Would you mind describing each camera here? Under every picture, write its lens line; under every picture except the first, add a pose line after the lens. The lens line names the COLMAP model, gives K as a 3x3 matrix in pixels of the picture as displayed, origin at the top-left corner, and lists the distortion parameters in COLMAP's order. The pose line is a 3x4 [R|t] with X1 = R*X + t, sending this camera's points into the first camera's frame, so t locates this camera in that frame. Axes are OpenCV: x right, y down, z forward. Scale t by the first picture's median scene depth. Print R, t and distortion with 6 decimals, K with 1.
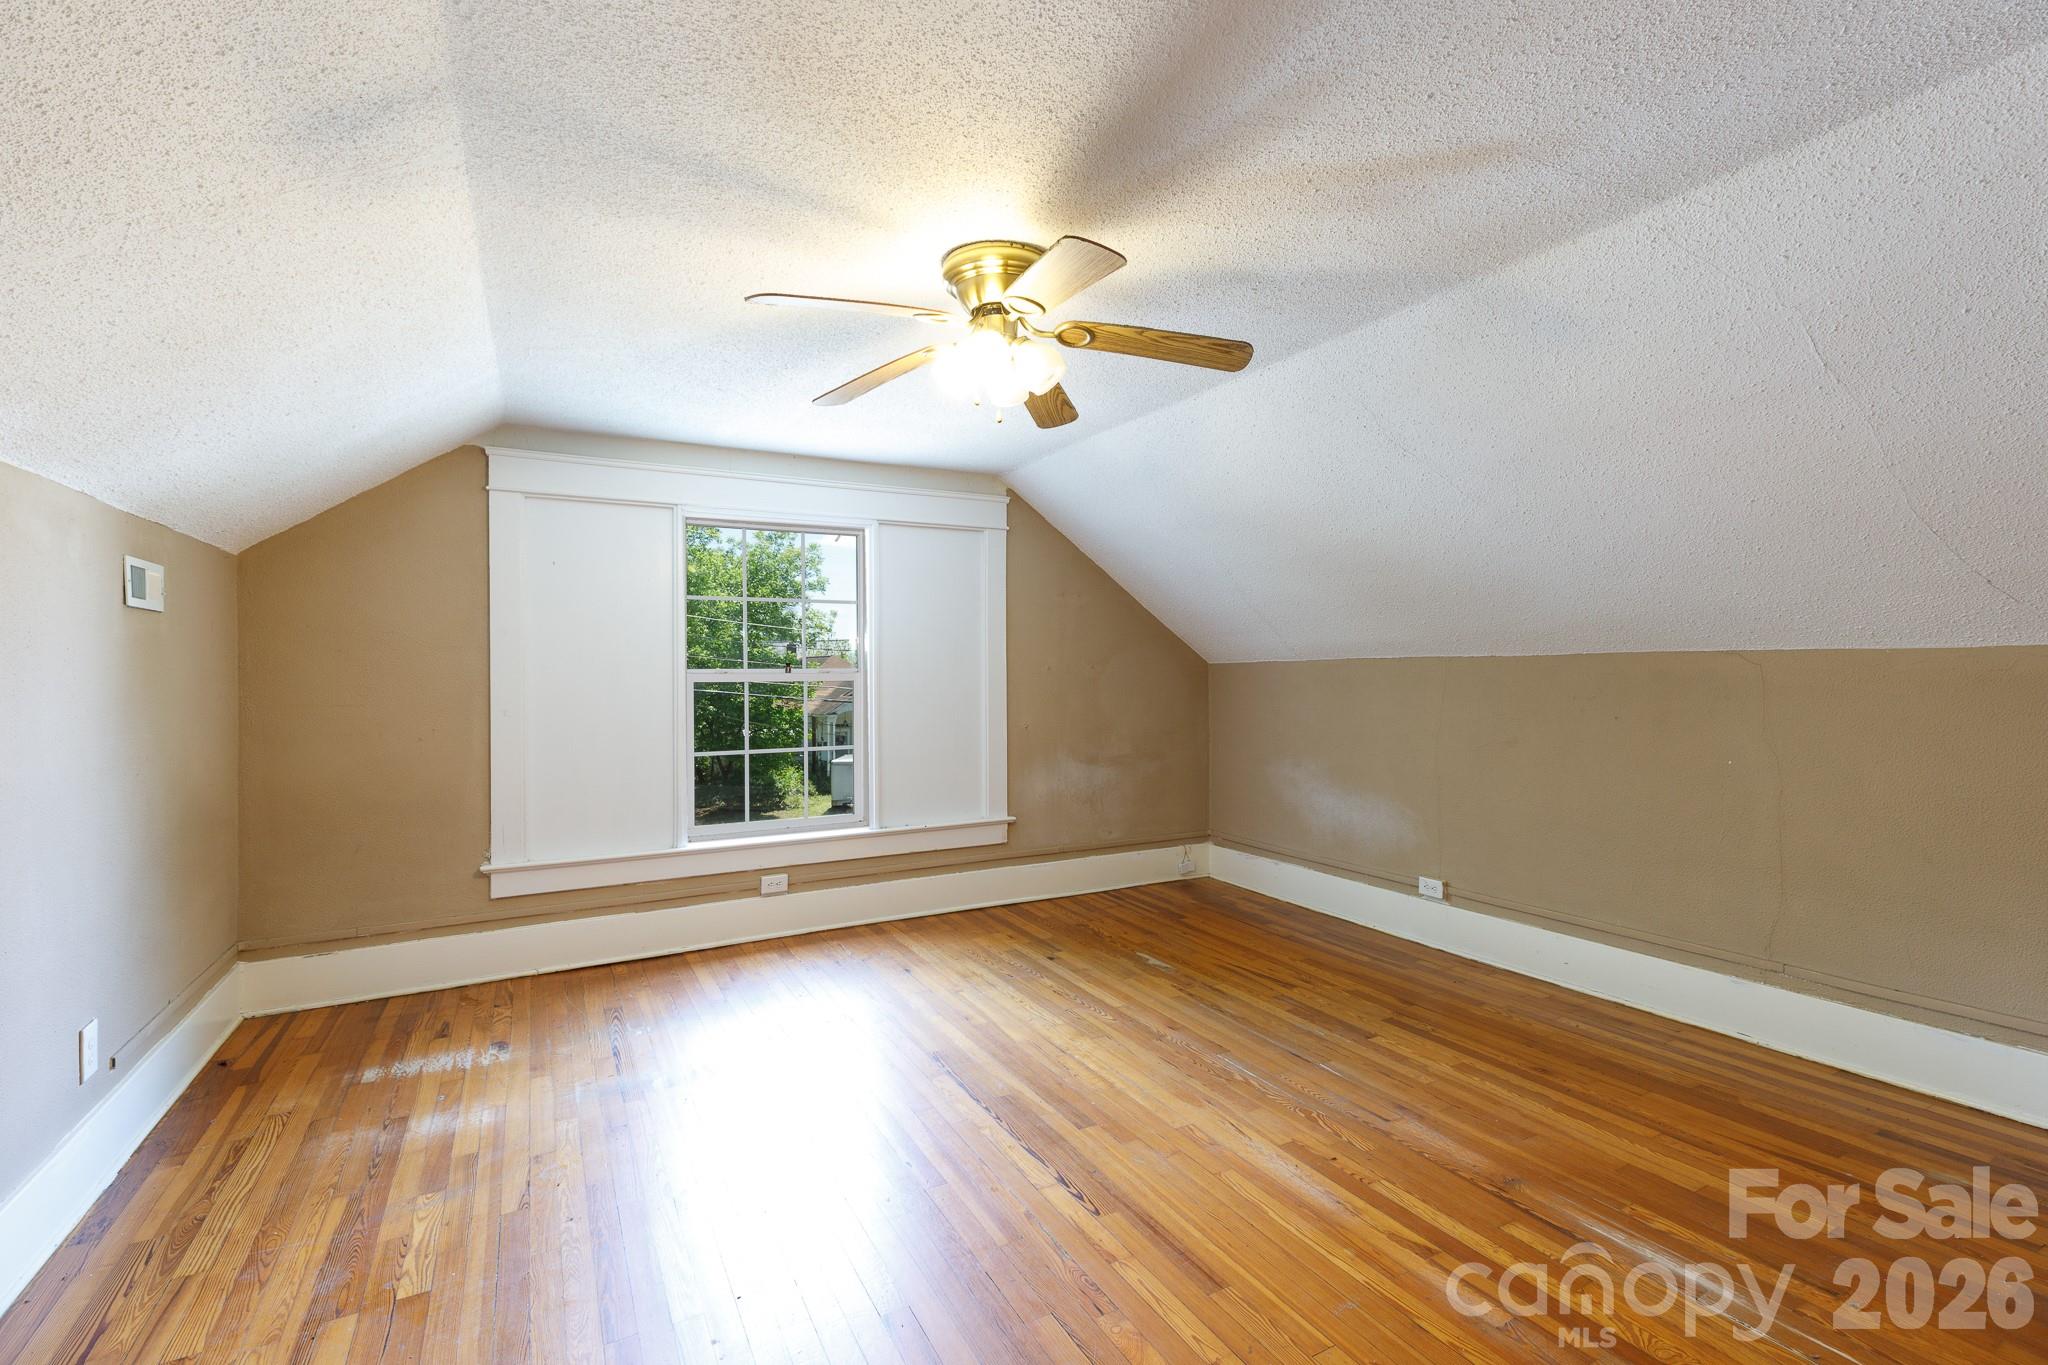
lens RADIAL K [[932.2, 0, 1021.6], [0, 932.2, 673.2], [0, 0, 1]] dist [0.004673, 0.000735]
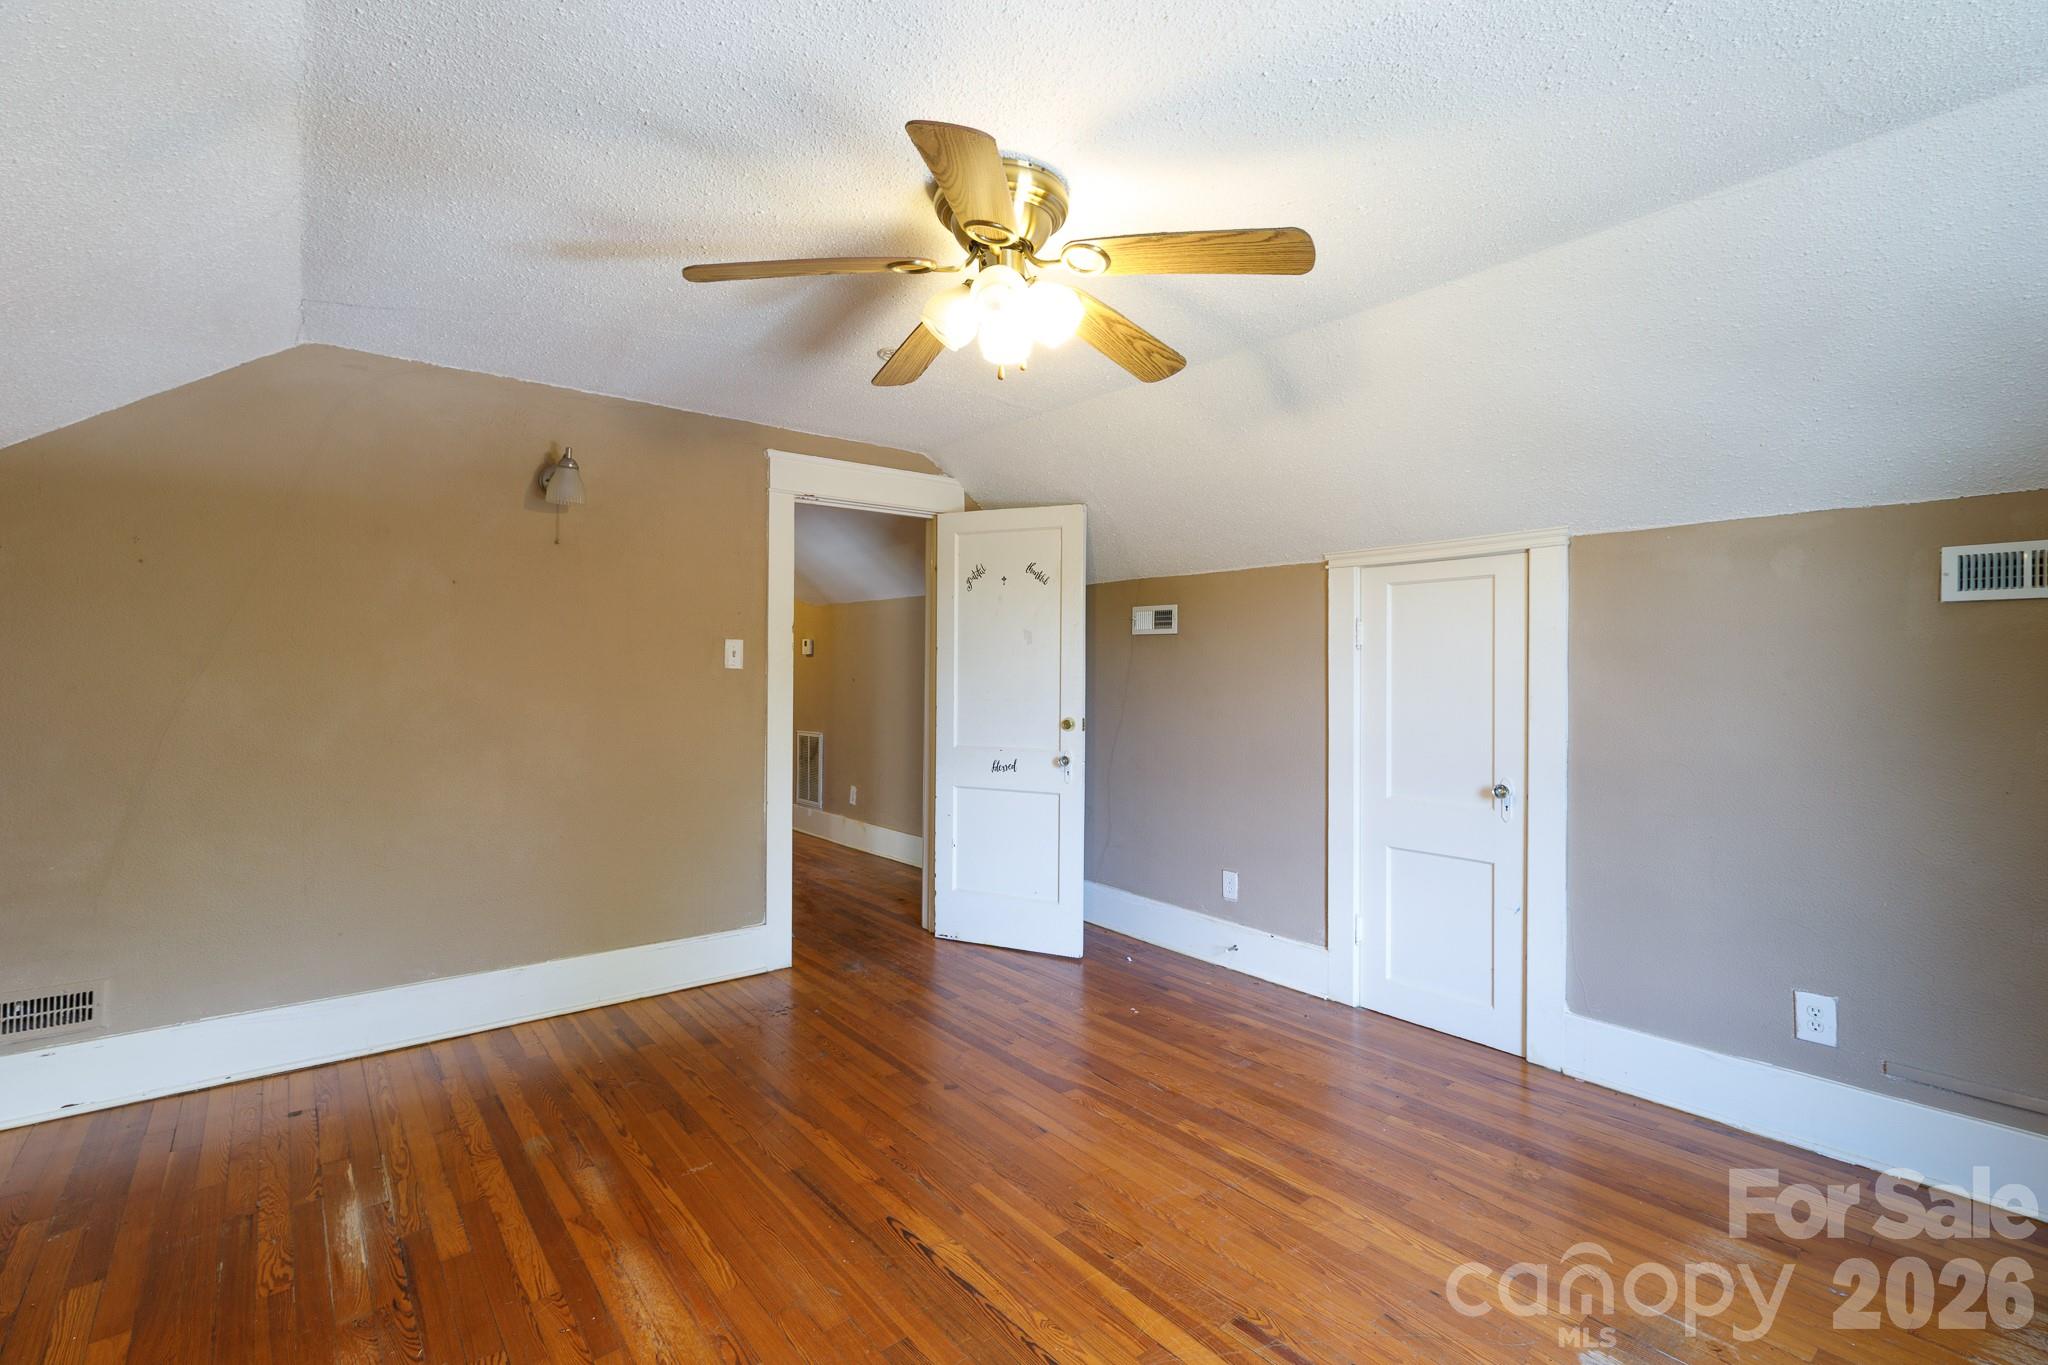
lens RADIAL K [[932.2, 0, 1023.5], [0, 932.2, 677.6], [0, 0, 1]] dist [0.004673, 0.000735]
pose [[-0.982805, 0.001850, -0.184636, 0.123099], [-0.000363, 0.999929, 0.011948, -0.011300], [0.184645, 0.011810, -0.982734, 1.992540]]
